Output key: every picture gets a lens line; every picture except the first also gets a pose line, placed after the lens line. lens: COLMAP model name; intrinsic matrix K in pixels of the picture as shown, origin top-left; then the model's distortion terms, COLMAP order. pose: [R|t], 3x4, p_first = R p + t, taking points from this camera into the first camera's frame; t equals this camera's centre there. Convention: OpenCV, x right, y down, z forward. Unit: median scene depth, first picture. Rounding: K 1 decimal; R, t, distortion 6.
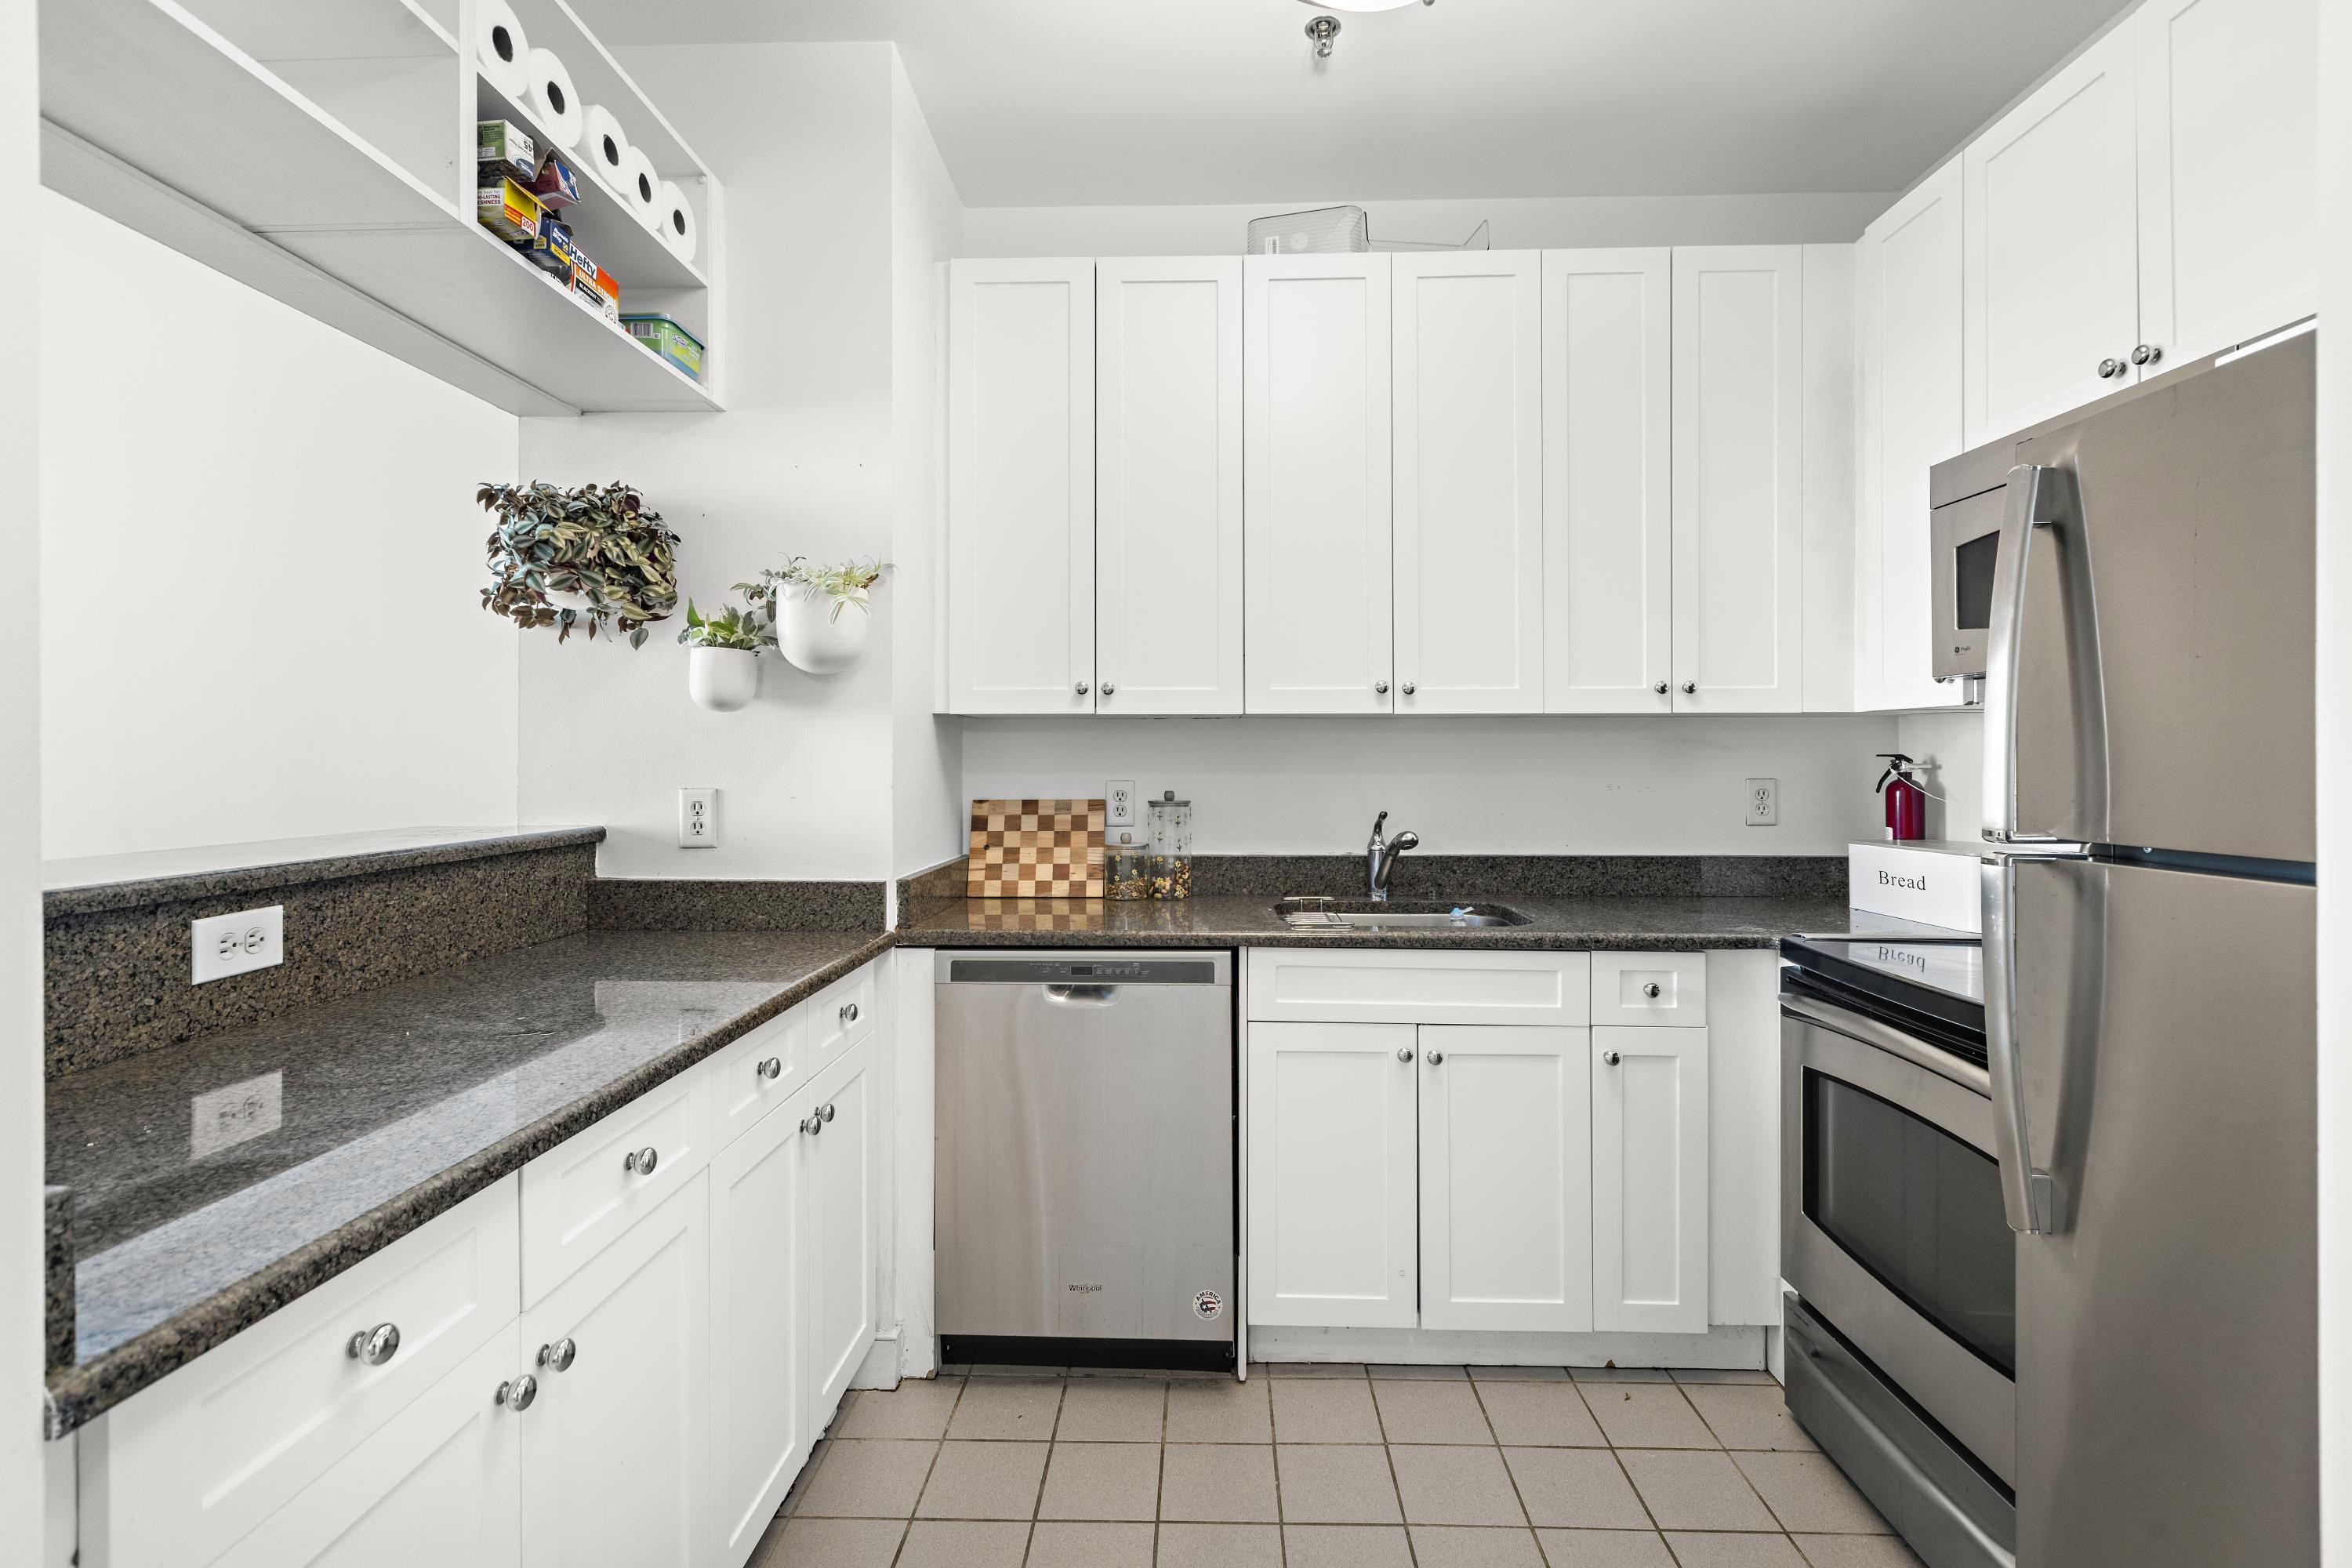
lens RADIAL K [[1049.6, 0, 1167.1], [0, 1049.6, 754.9], [0, 0, 1]] dist [0.003890, -0.002246]
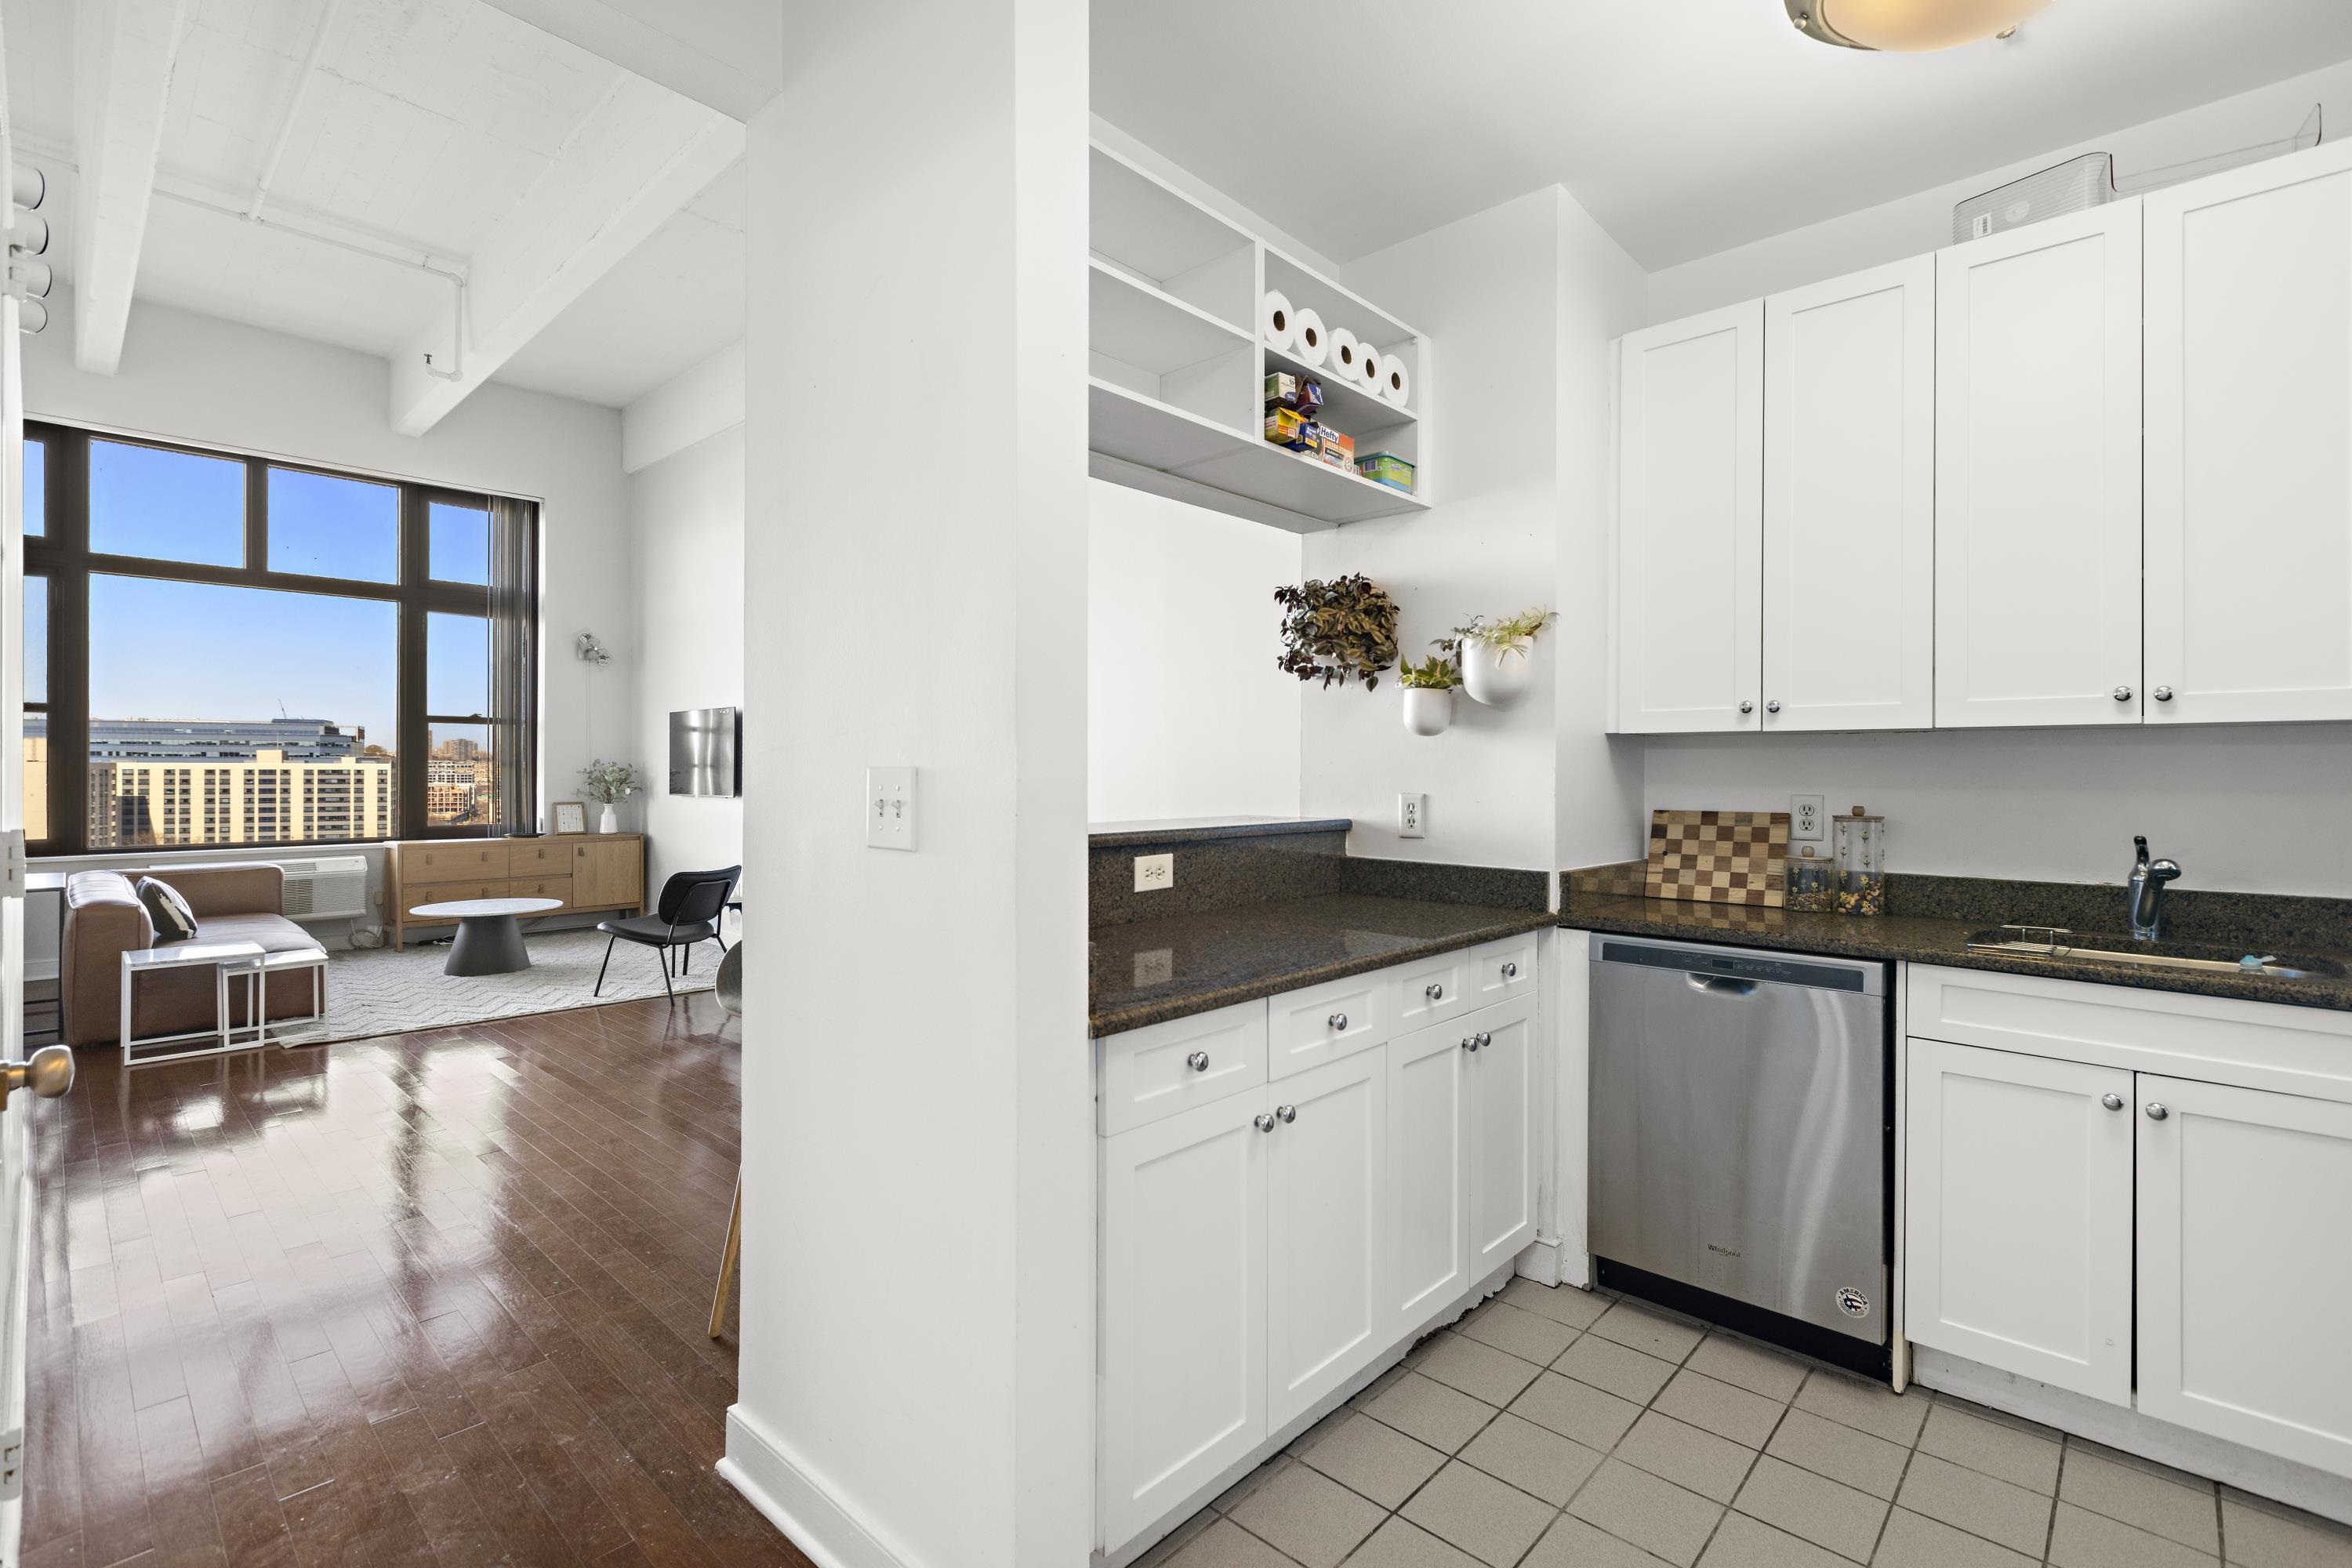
lens RADIAL K [[1049.6, 0, 1175.6], [0, 1049.6, 768.4], [0, 0, 1]] dist [0.003890, -0.002246]
pose [[0.756141, 0.004037, -0.654397, 0.206428], [-0.002989, 0.999992, 0.002715, -0.002450], [0.654402, -0.000097, 0.756147, -0.214566]]
